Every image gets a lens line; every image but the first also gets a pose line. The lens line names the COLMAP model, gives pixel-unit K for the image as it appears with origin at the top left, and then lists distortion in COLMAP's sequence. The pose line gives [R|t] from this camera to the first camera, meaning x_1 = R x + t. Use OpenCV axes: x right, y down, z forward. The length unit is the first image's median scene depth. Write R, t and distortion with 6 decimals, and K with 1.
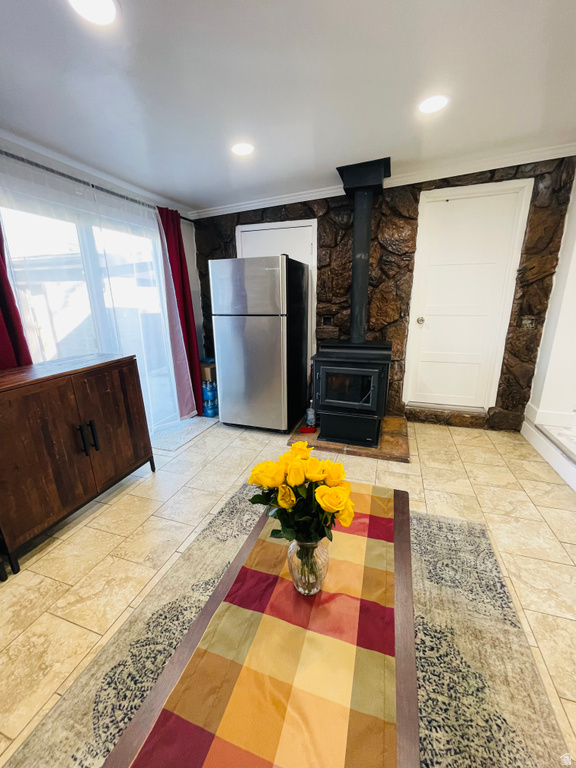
lens RADIAL K [[310.1, 0, 286.6], [0, 310.1, 385.7], [0, 0, 1]] dist [-0.002102, -0.000099]
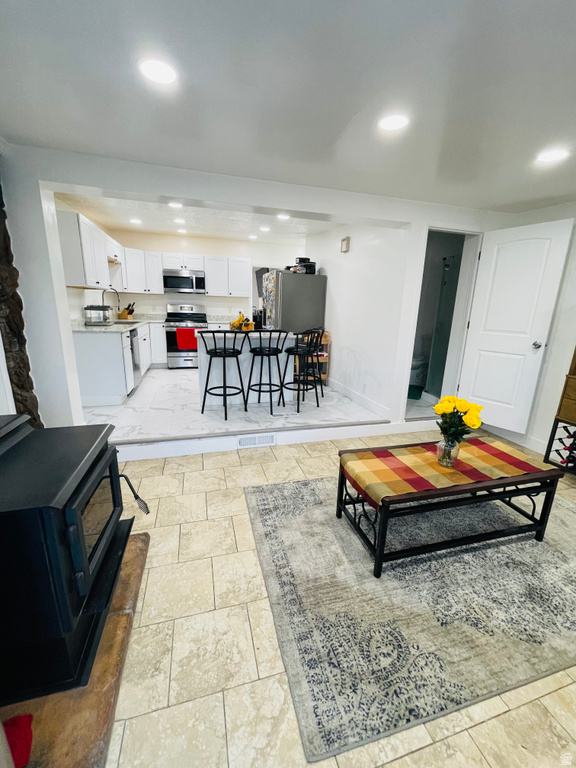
lens RADIAL K [[307.7, 0, 284.2], [0, 307.7, 383.9], [0, 0, 1]] dist [-0.003320, -0.000167]
pose [[-0.559117, -0.195164, 0.805791, -0.395625], [0.210971, 0.906417, 0.365923, -0.365312], [-0.801798, 0.374592, -0.465619, 1.184413]]
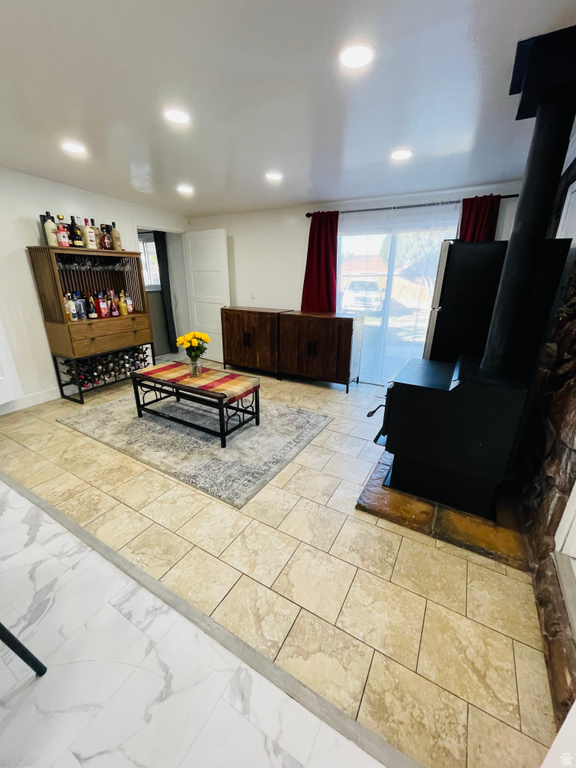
lens RADIAL K [[310.1, 0, 286.6], [0, 310.1, 385.7], [0, 0, 1]] dist [-0.002102, -0.000099]
pose [[-0.200688, 0.347352, -0.916008, 1.311412], [-0.267809, 0.879962, 0.392358, -0.362437], [0.942339, 0.324057, -0.083574, 1.000795]]
